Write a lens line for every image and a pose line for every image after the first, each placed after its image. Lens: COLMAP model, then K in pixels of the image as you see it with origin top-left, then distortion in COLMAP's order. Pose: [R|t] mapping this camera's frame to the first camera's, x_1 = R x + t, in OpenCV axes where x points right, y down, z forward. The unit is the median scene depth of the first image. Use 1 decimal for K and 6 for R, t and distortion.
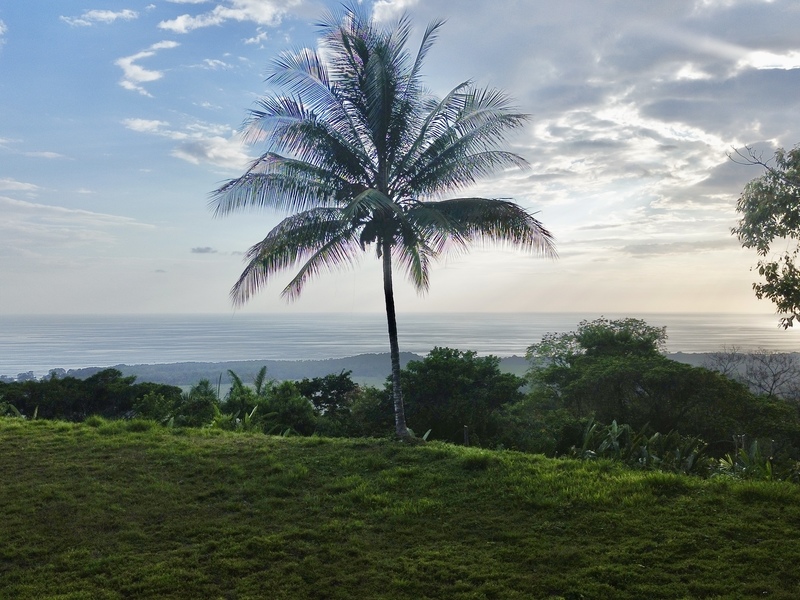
lens RADIAL K [[769.5, 0, 400.0], [0, 769.5, 300.0], [0, 0, 1]] dist [0.093083, -0.131753]
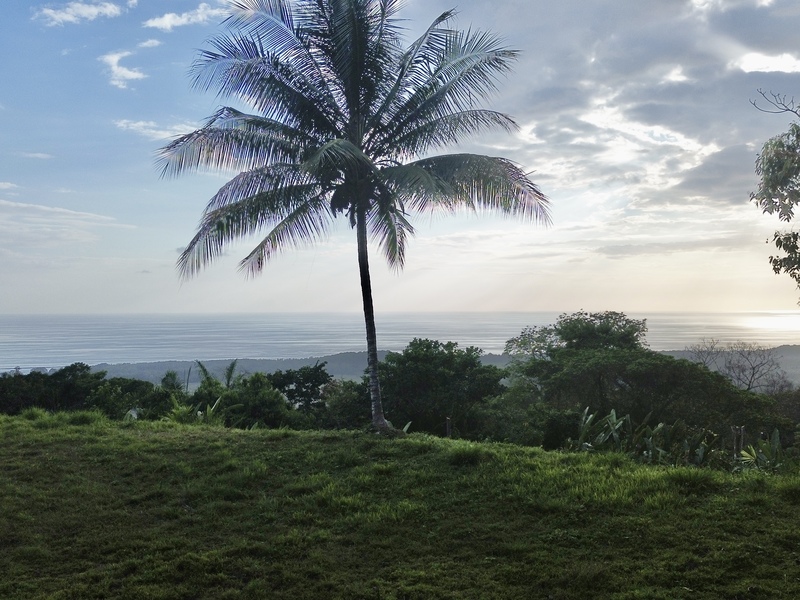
lens RADIAL K [[749.5, 0, 396.4], [0, 749.5, 301.3], [0, 0, 1]] dist [0.087339, -0.101442]
pose [[0.999719, -0.001510, 0.023673, 0.002425], [0.001471, 0.999998, 0.001651, 0.028754], [-0.023675, -0.001615, 0.999718, 0.133167]]
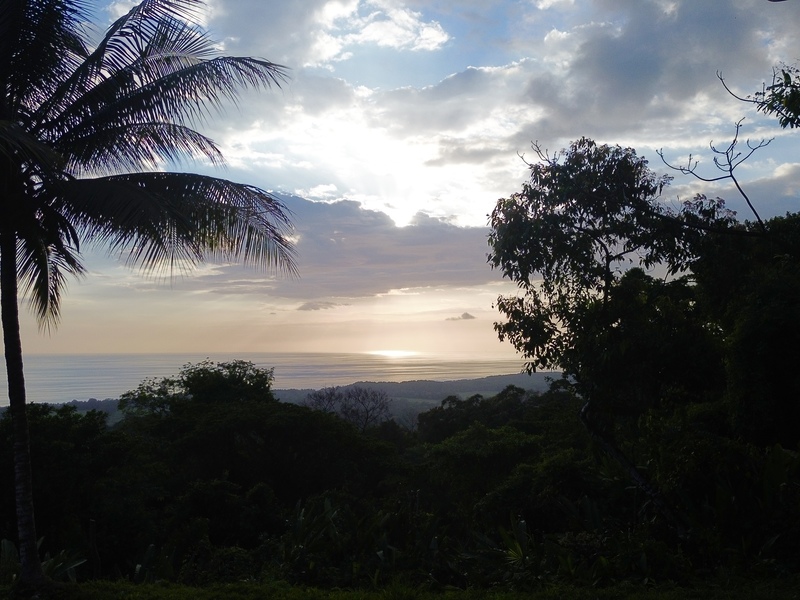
lens RADIAL K [[750.7, 0, 399.6], [0, 750.7, 297.8], [0, 0, 1]] dist [0.093206, -0.129558]
pose [[0.851767, 0.032759, 0.522895, -0.061355], [-0.002919, 0.998325, -0.057788, 0.001127], [-0.523912, 0.047696, 0.850436, 0.353536]]
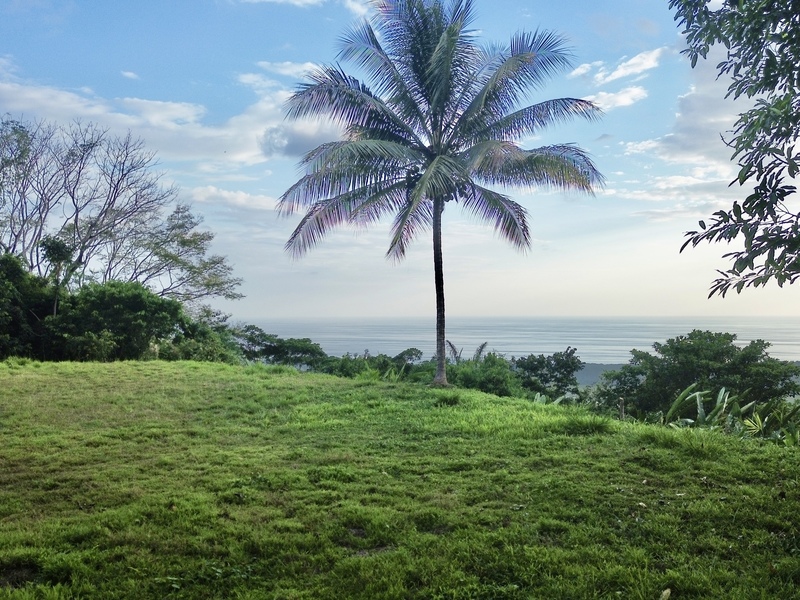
lens RADIAL K [[749.5, 0, 396.4], [0, 749.5, 301.3], [0, 0, 1]] dist [0.087339, -0.101442]
pose [[0.874258, -0.006115, -0.485423, 0.402702], [0.004917, 0.999981, -0.003740, 0.066140], [0.485437, 0.000883, 0.874271, 0.092509]]
